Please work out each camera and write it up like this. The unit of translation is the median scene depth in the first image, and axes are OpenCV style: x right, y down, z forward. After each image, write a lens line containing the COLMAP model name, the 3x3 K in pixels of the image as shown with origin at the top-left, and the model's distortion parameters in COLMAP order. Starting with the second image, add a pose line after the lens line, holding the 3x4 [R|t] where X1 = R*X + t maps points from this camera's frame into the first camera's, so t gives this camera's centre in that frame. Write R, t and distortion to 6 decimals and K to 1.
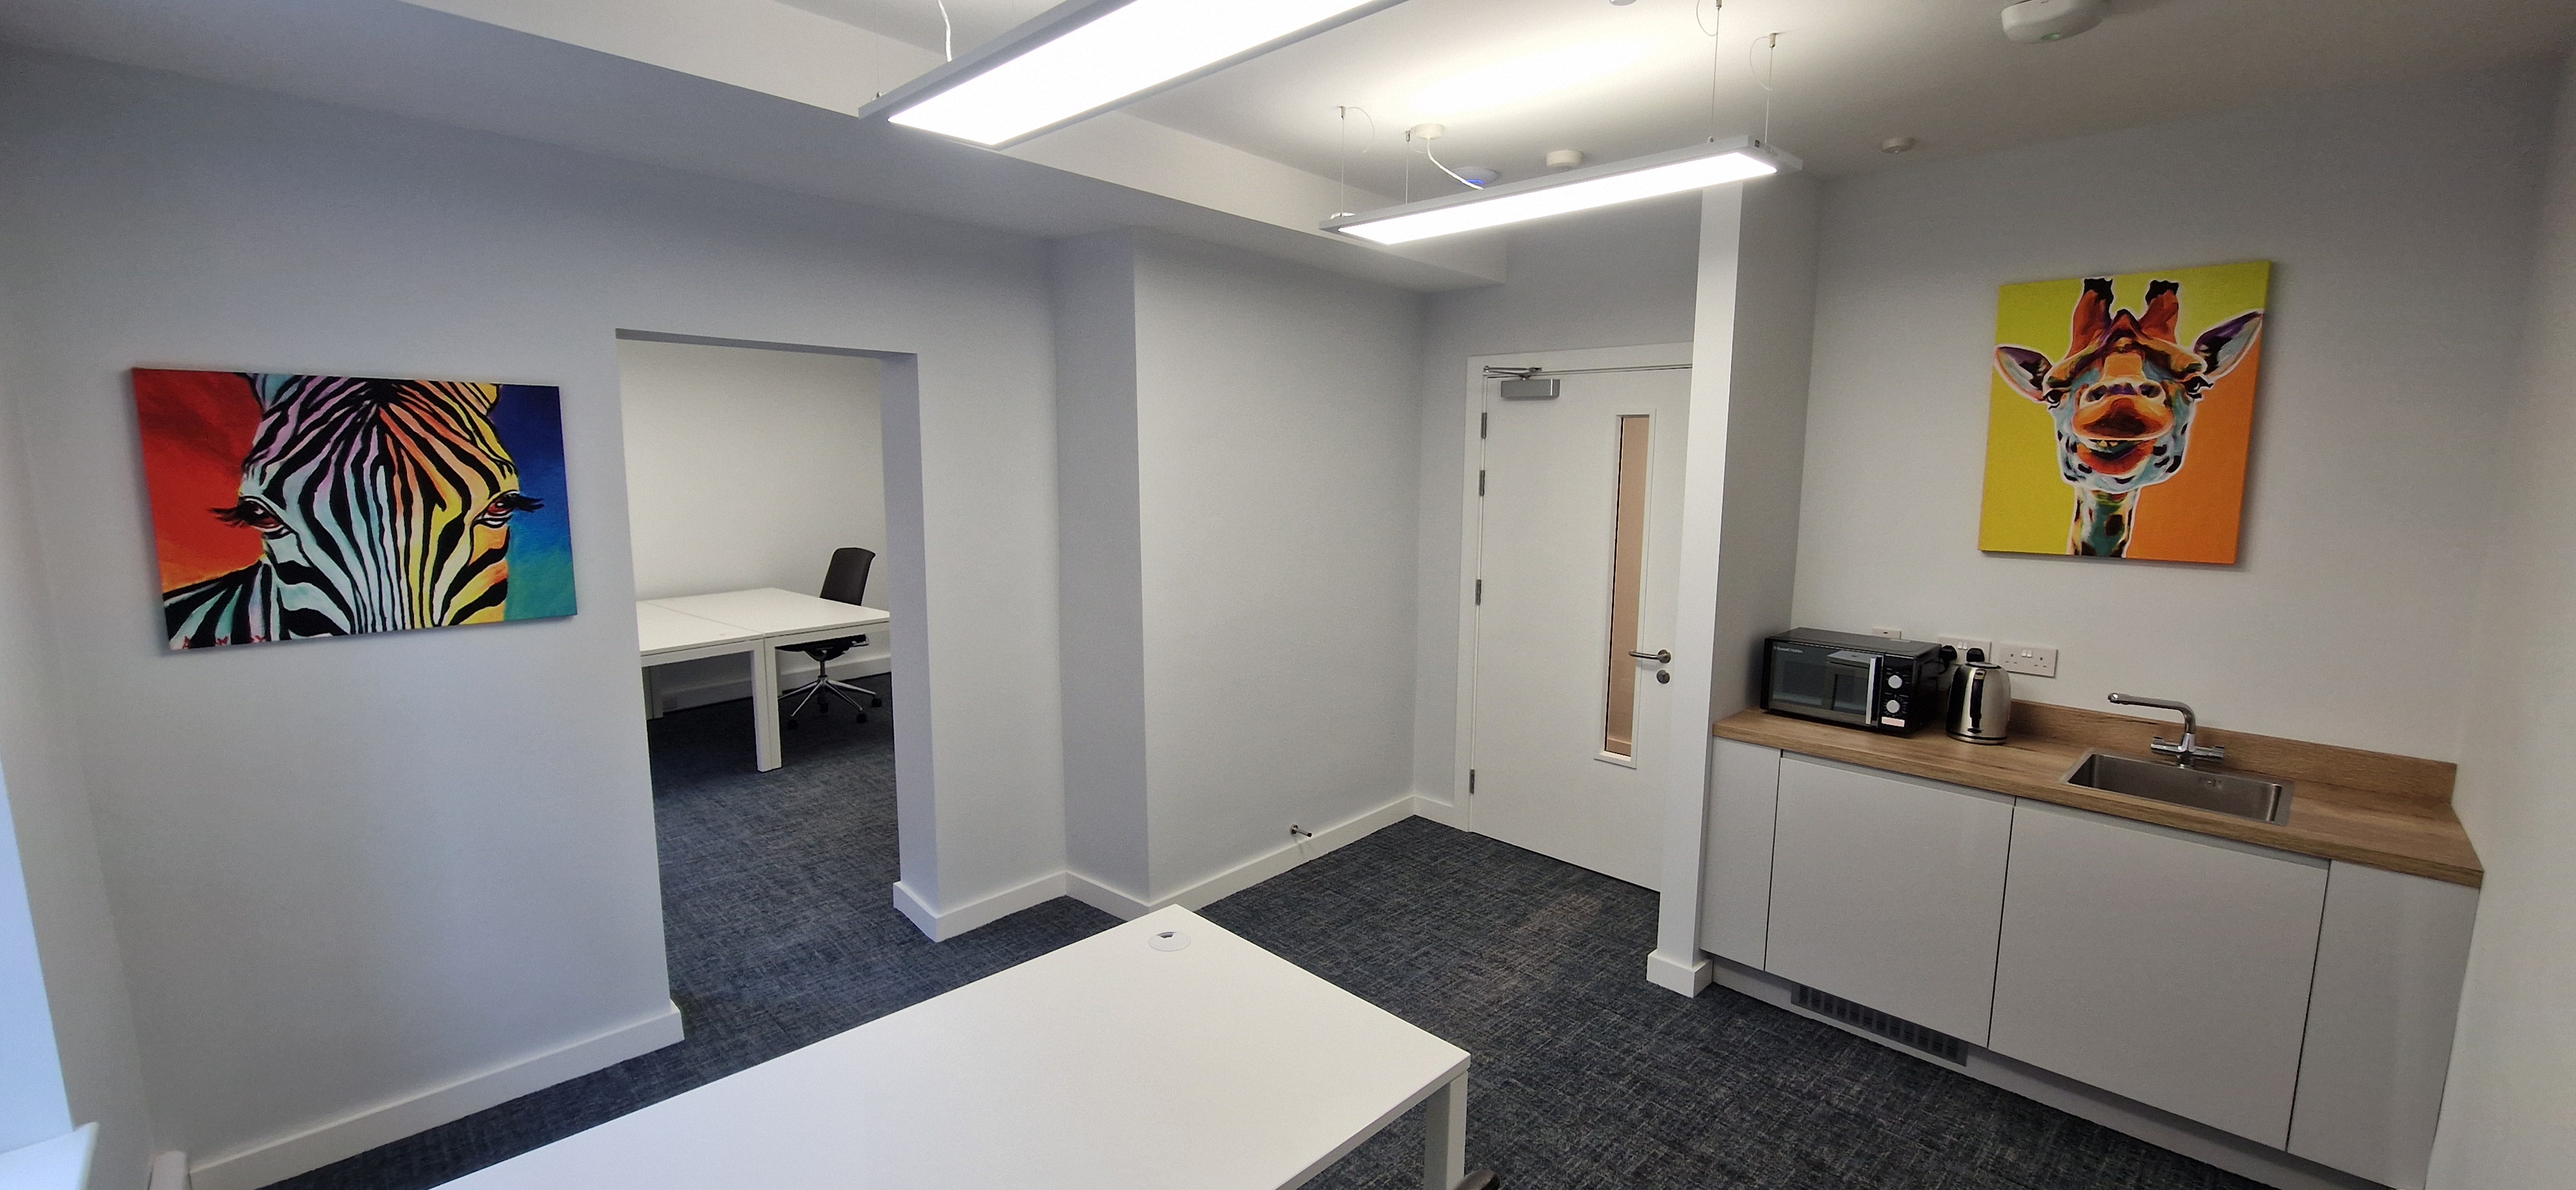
lens RADIAL K [[990.2, 0, 1294.4], [0, 990.2, 590.2], [0, 0, 1]] dist [-0.000821, -0.000100]
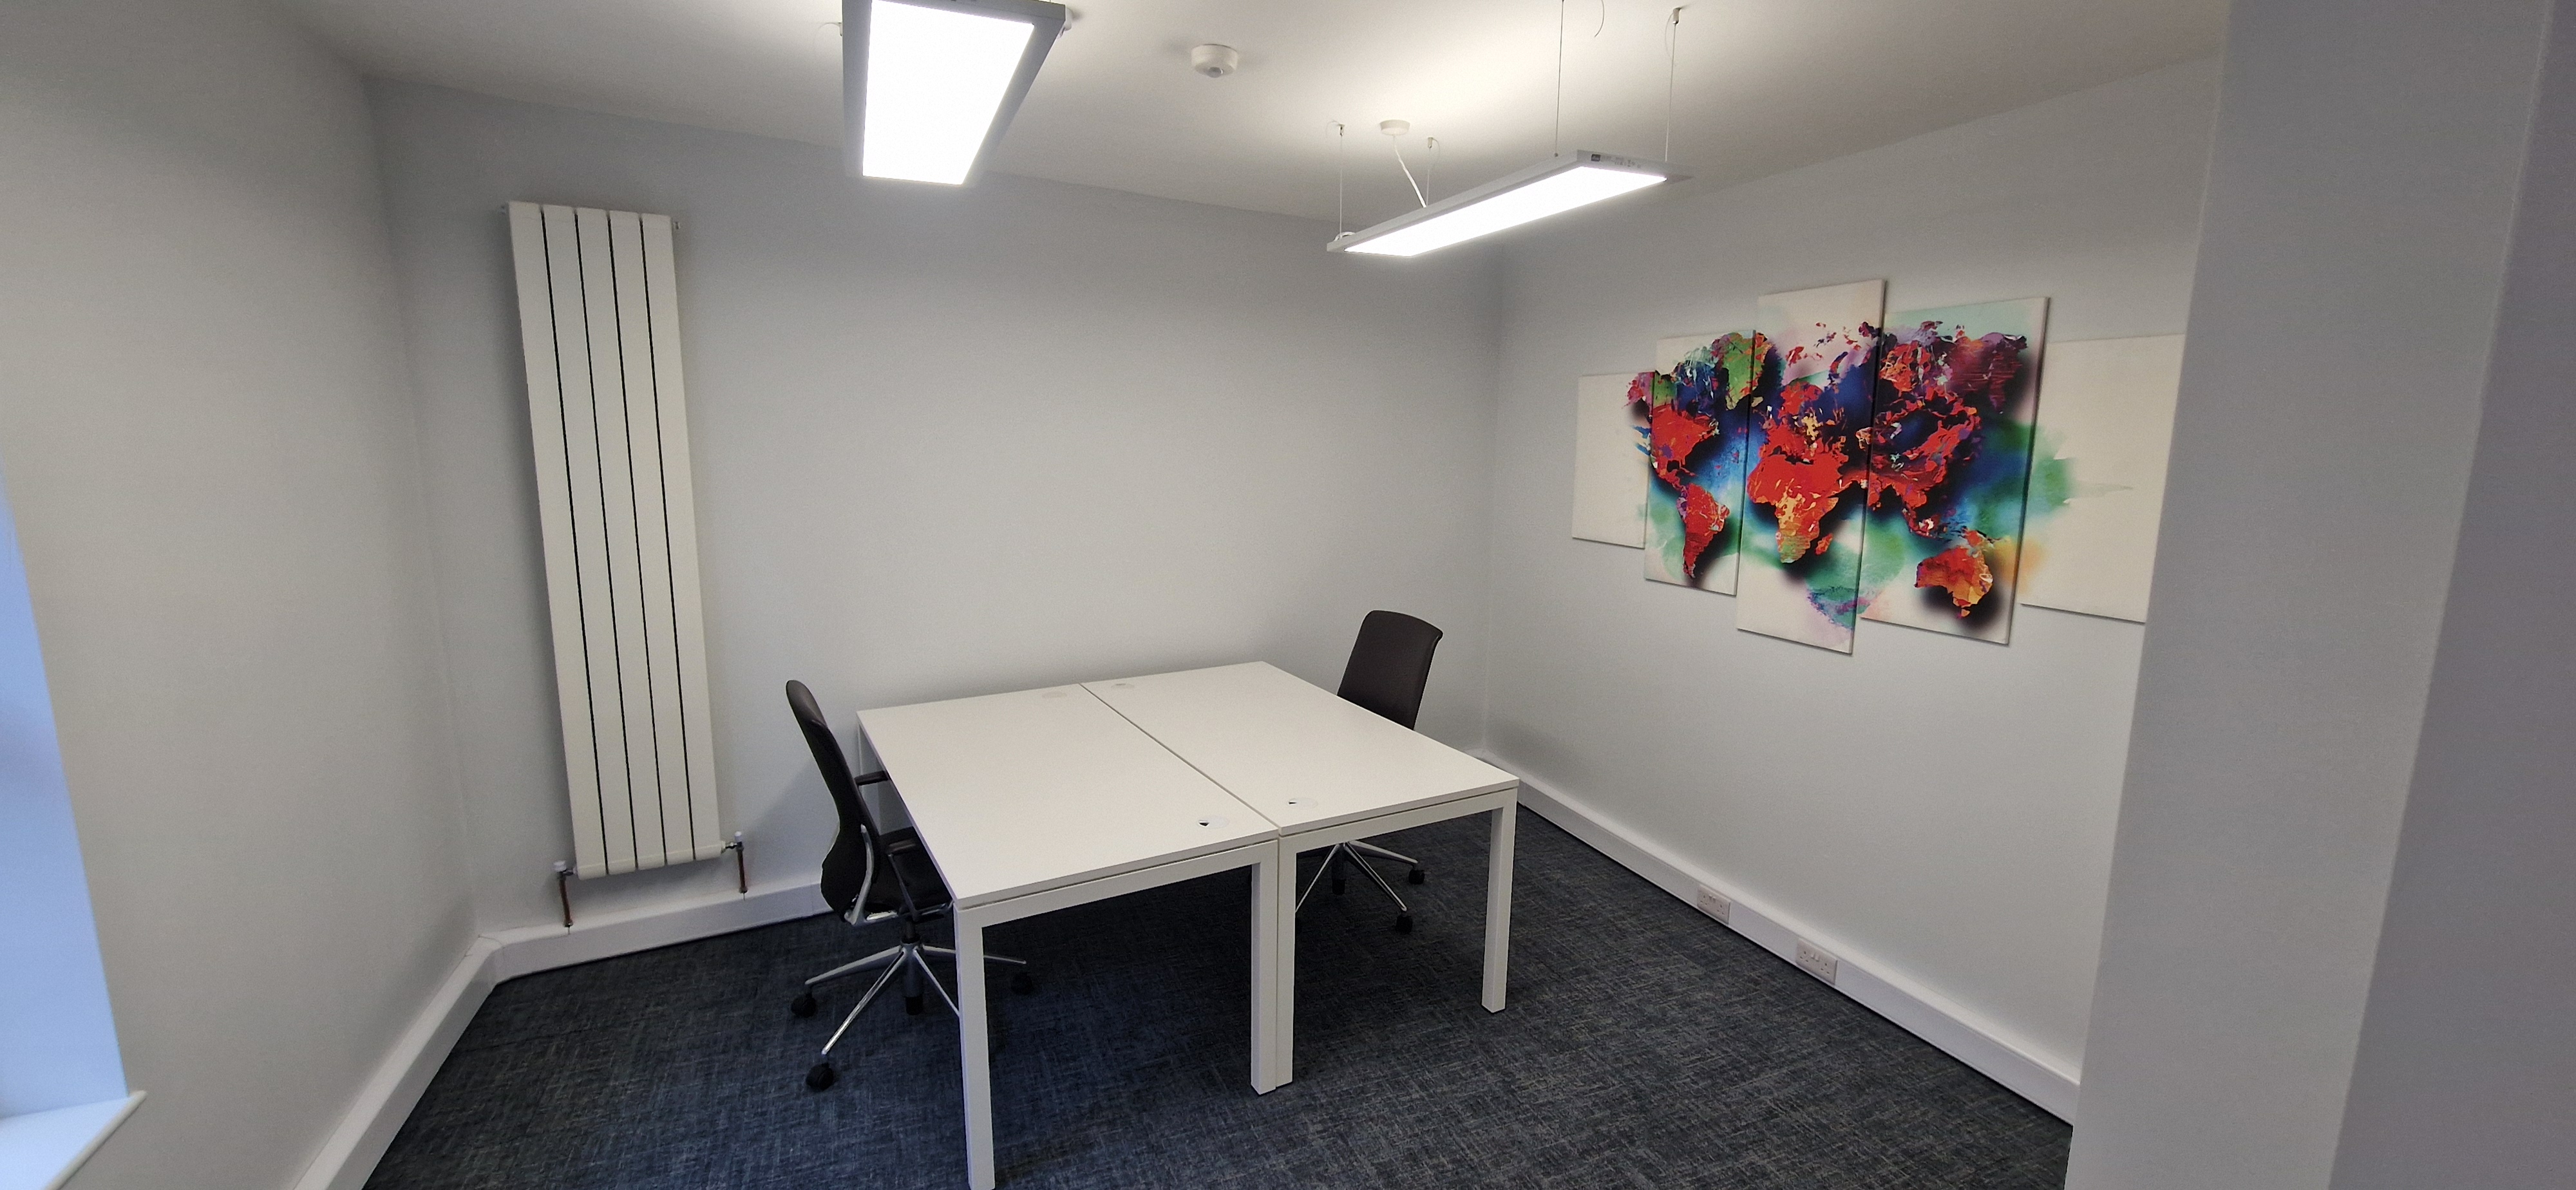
lens RADIAL K [[1012.9, 0, 1288.9], [0, 1012.9, 584.2], [0, 0, 1]] dist [-0.000404, -0.000039]
pose [[0.919574, 0.063811, -0.387700, -0.288021], [-0.055473, 0.997926, 0.032671, -0.077595], [0.388981, -0.008536, 0.921206, 0.451298]]
